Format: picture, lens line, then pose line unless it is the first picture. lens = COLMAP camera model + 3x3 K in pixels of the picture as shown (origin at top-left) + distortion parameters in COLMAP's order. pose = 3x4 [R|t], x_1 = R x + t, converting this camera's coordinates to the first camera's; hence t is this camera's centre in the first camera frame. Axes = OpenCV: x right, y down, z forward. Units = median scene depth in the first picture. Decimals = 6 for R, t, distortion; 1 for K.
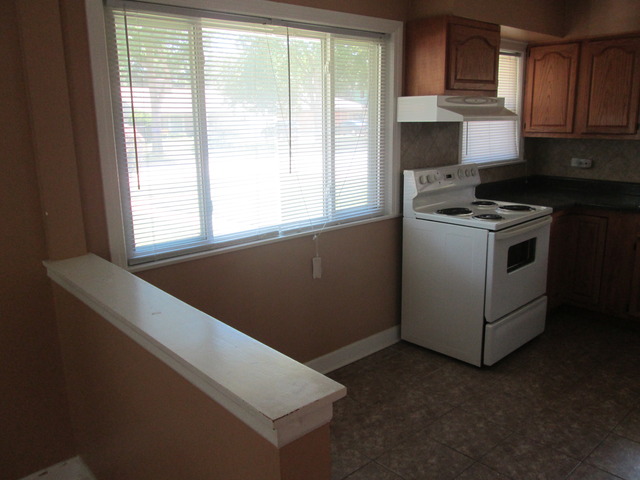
lens RADIAL K [[535.0, 0, 320.0], [0, 535.0, 240.0], [0, 0, 1]] dist [-0.037130, 0.007302]
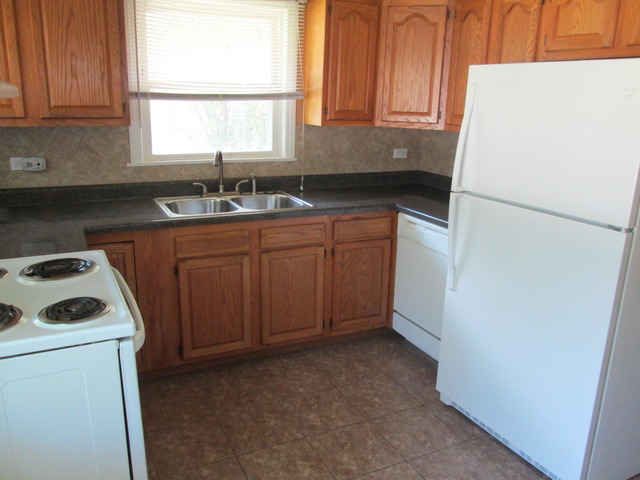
lens RADIAL K [[535.0, 0, 320.0], [0, 535.0, 240.0], [0, 0, 1]] dist [-0.037130, 0.007302]
pose [[0.278063, -0.229831, 0.932662, -0.030475], [0.188509, 0.965130, 0.181630, -0.111672], [-0.941884, 0.125311, 0.311692, 0.501512]]
